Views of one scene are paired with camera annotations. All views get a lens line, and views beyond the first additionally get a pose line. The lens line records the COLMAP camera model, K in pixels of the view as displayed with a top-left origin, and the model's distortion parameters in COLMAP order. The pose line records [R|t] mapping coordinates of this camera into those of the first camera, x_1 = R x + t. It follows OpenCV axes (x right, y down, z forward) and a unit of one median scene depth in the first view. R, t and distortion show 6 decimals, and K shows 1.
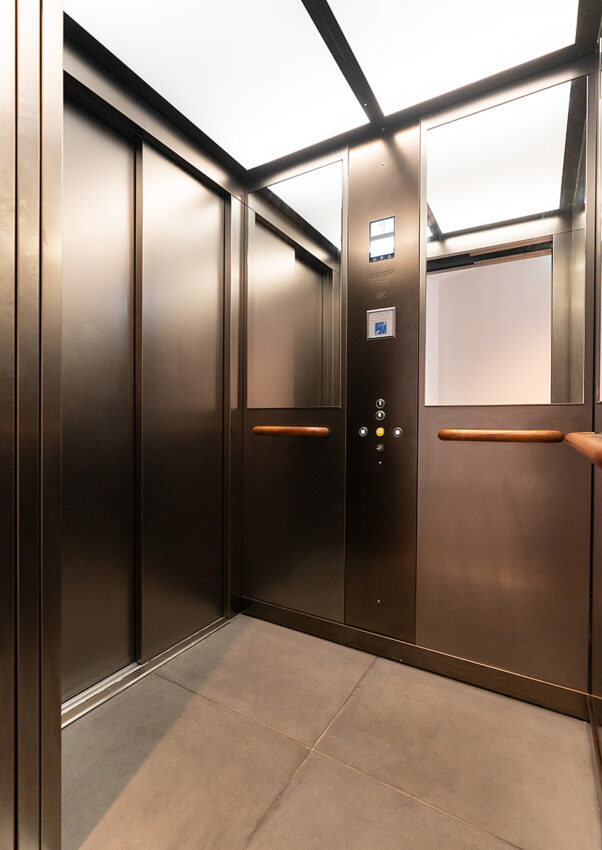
lens RADIAL K [[408.7, 0, 300.6], [0, 408.7, 425.7], [0, 0, 1]] dist [-0.006360, 0.000039]
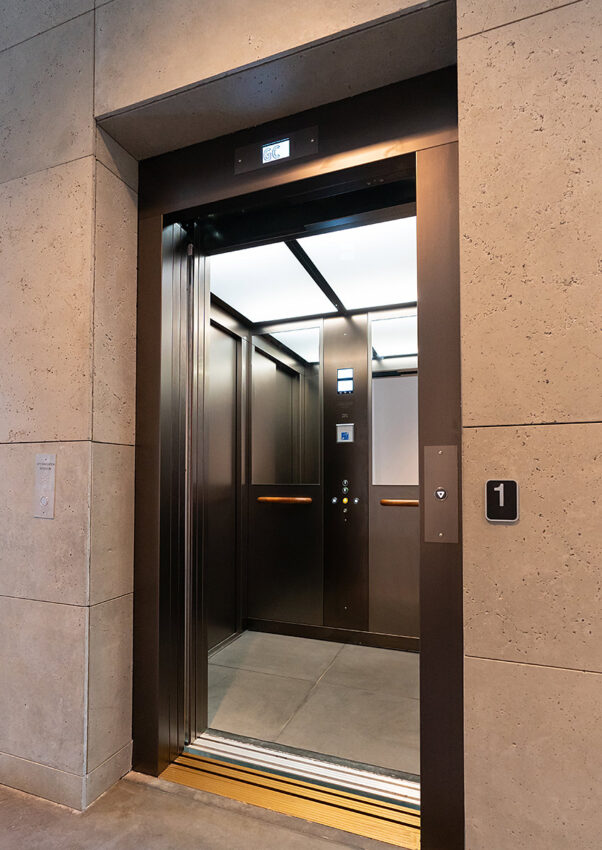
lens RADIAL K [[418.1, 0, 323.5], [0, 418.1, 472.0], [0, 0, 1]] dist [-0.003115, 0.001836]
pose [[0.979115, -0.008139, 0.203142, -0.214868], [0.011543, 0.999812, -0.015577, -0.070961], [-0.202977, 0.017597, 0.979025, -0.571697]]
